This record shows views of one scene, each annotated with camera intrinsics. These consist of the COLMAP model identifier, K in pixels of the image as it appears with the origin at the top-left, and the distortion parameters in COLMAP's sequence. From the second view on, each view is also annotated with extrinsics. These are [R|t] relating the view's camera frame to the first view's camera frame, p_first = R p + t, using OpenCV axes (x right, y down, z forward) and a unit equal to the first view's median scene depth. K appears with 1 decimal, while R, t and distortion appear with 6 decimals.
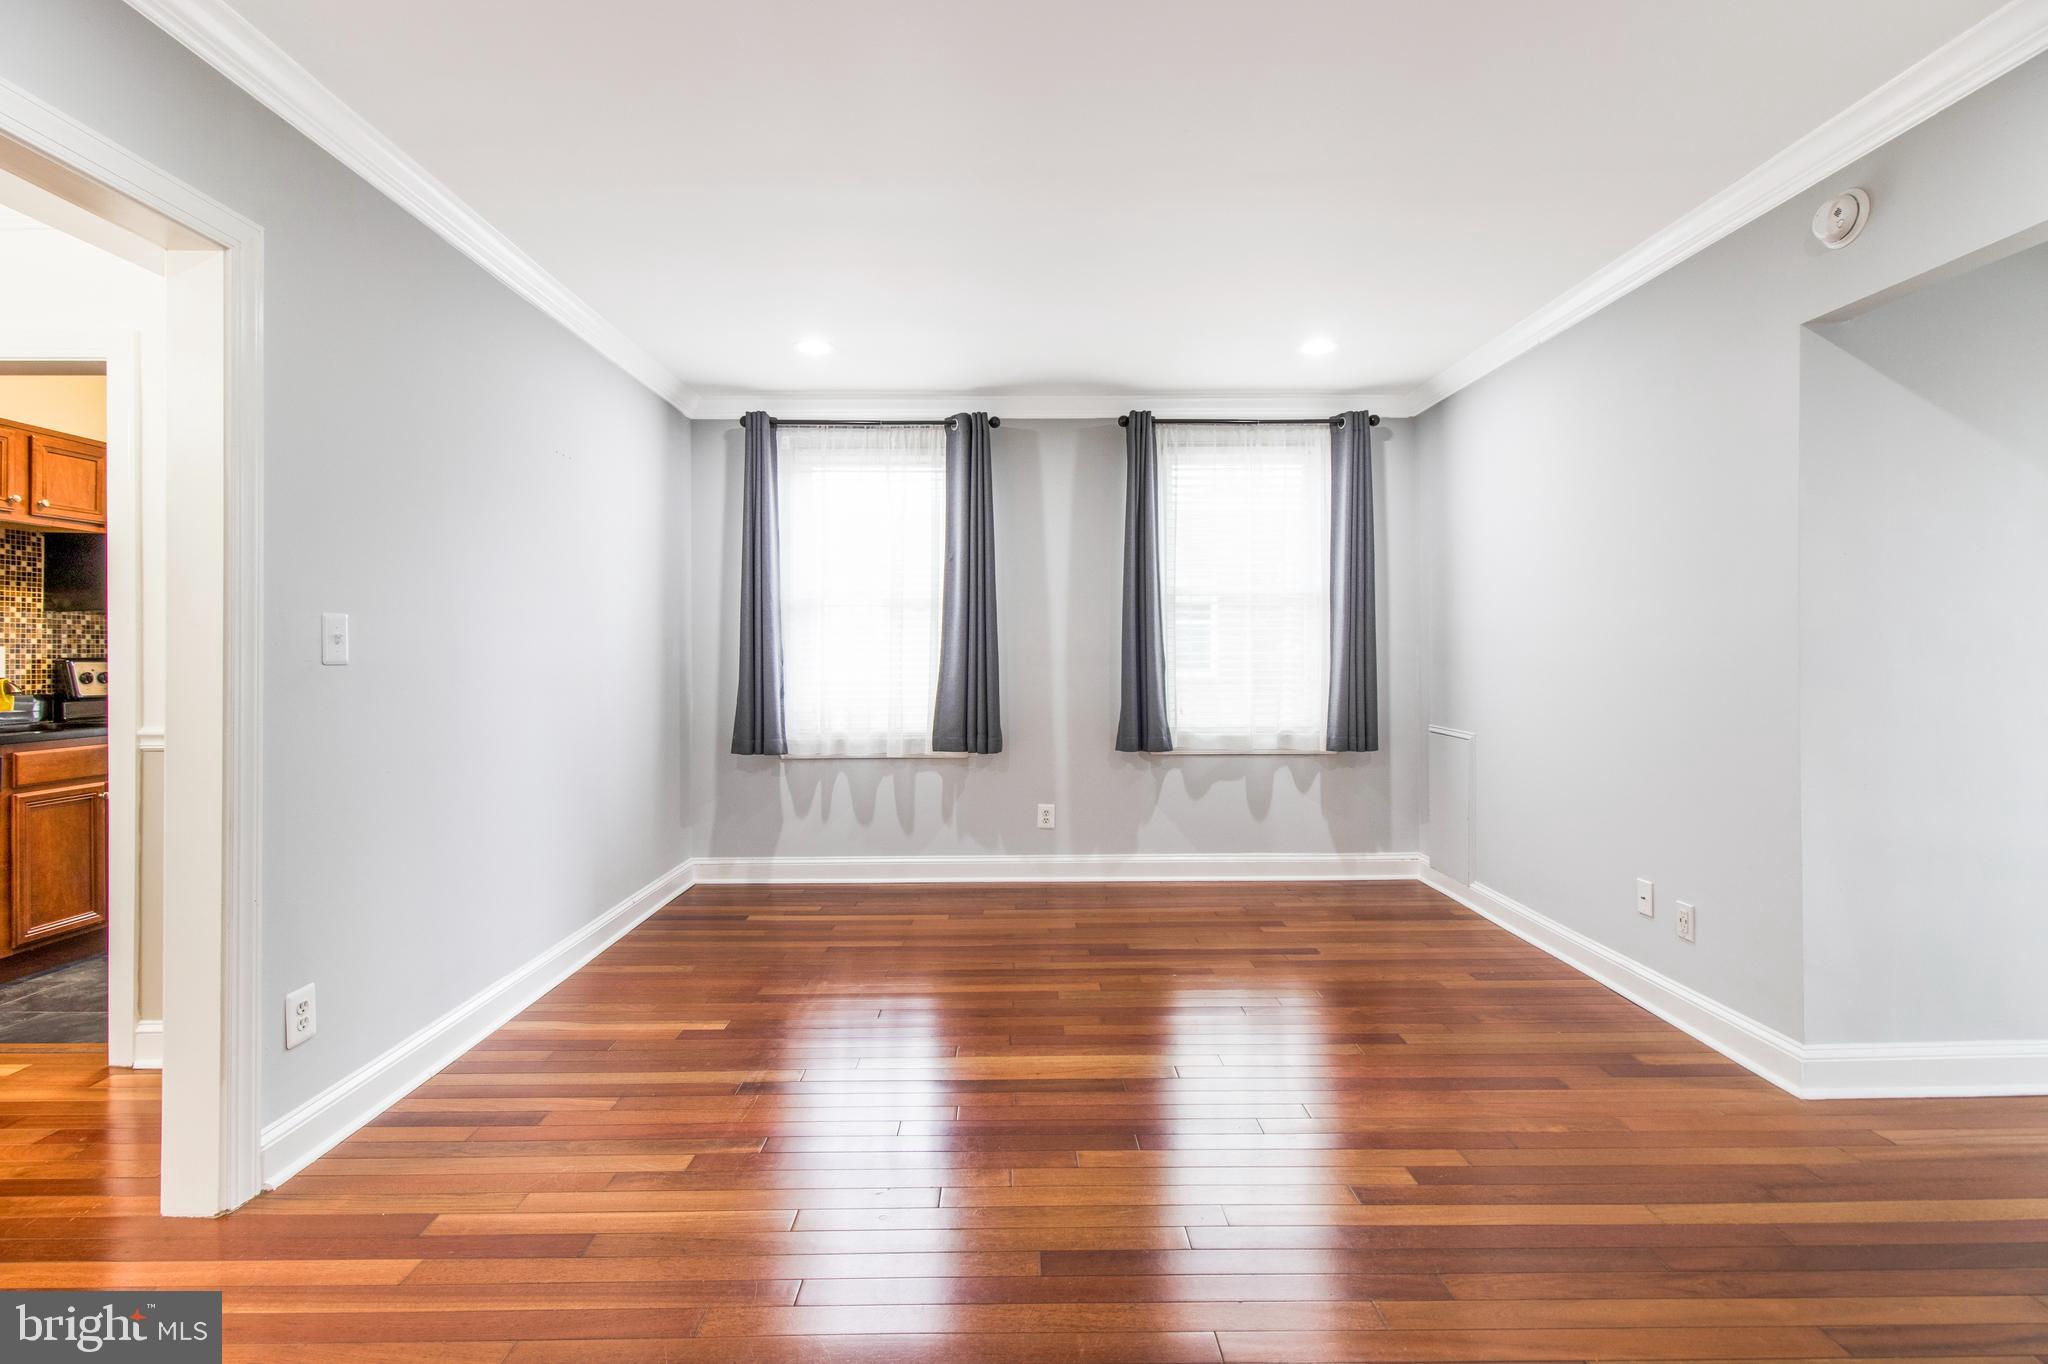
lens RADIAL K [[948.0, 0, 1016.9], [0, 948.0, 657.0], [0, 0, 1]] dist [0.027163, -0.012508]
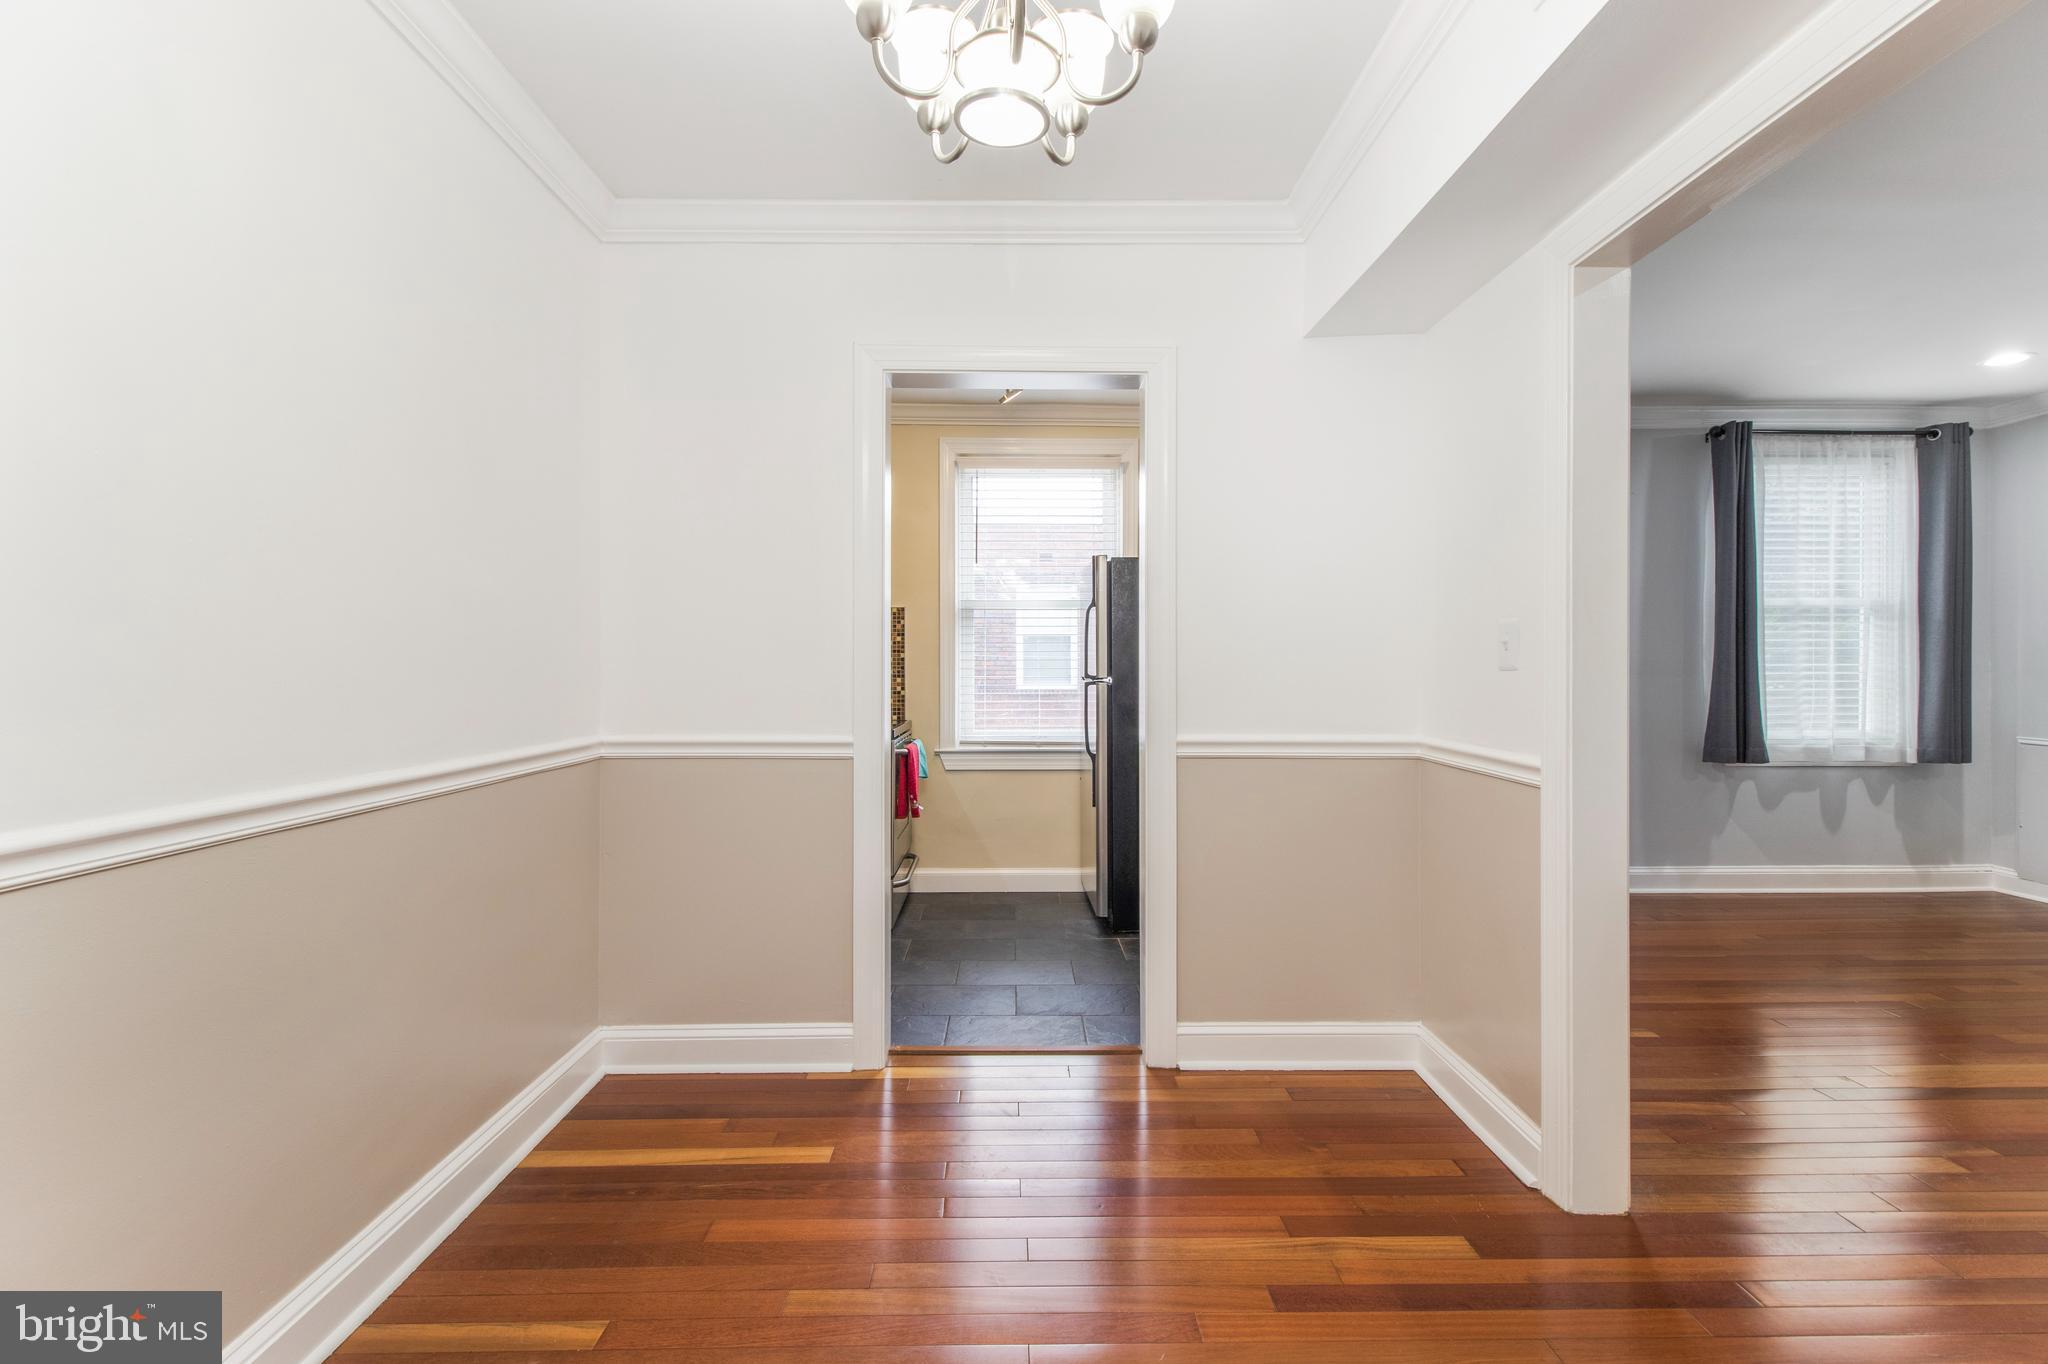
lens RADIAL K [[956.9, 0, 1016.6], [0, 956.9, 671.8], [0, 0, 1]] dist [0.002395, 0.000425]
pose [[0.999995, 0.003063, 0.000680, -0.721486], [-0.003065, 0.999989, 0.003426, 0.002989], [-0.000670, -0.003428, 0.999994, -0.007663]]
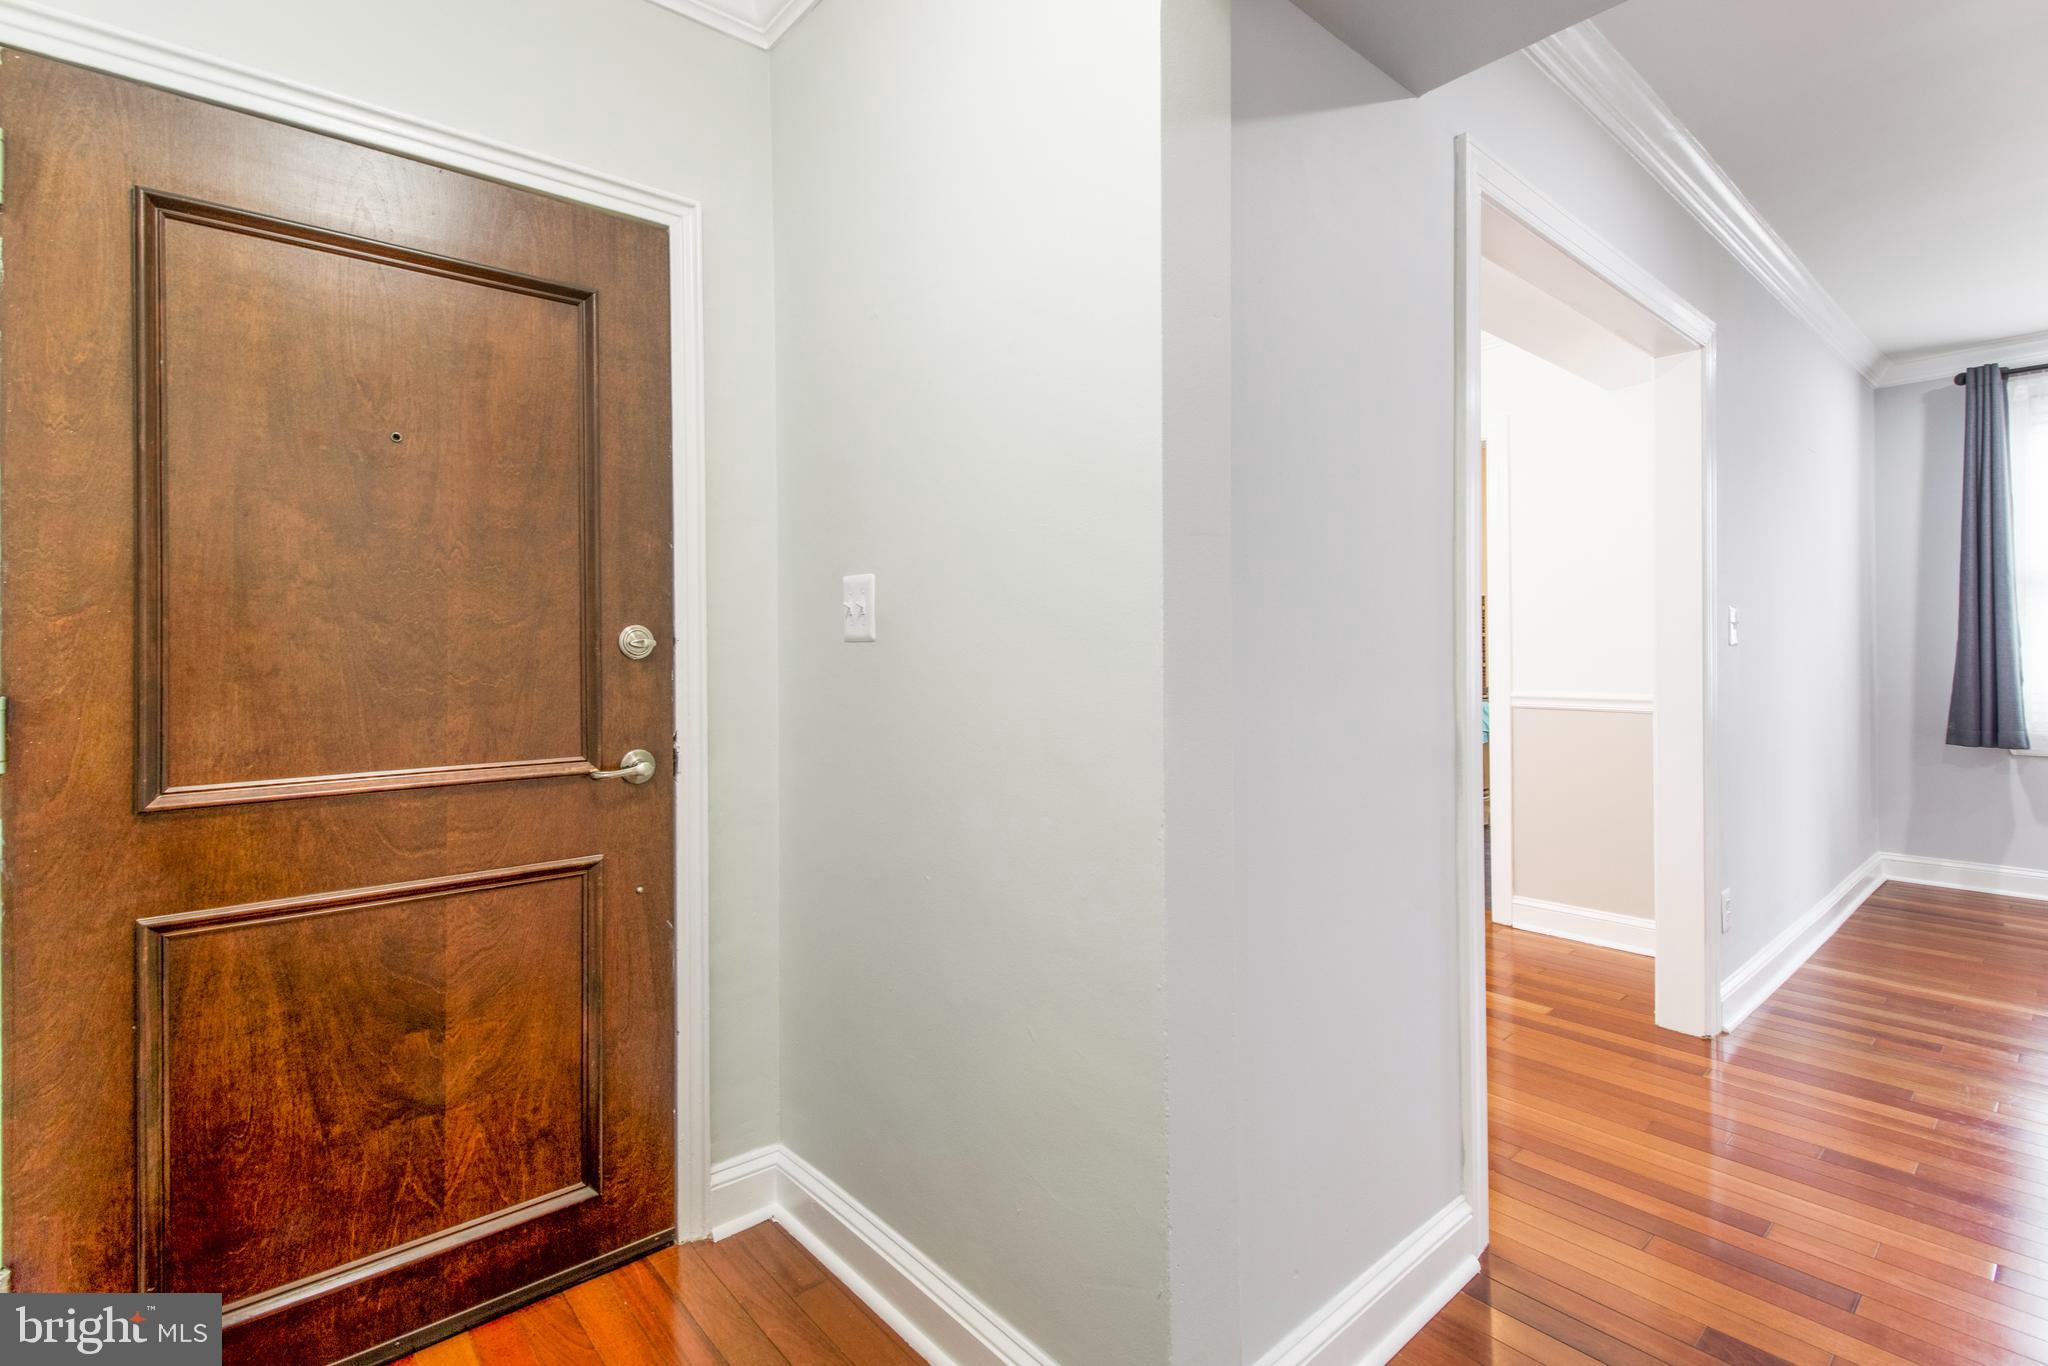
lens RADIAL K [[964.9, 0, 1019.8], [0, 964.9, 650.2], [0, 0, 1]] dist [0.024974, -0.012731]
pose [[0.652323, -0.004311, -0.757929, -0.117325], [0.008451, 0.999963, 0.001585, 0.001344], [0.757894, -0.007440, 0.652335, -0.203851]]
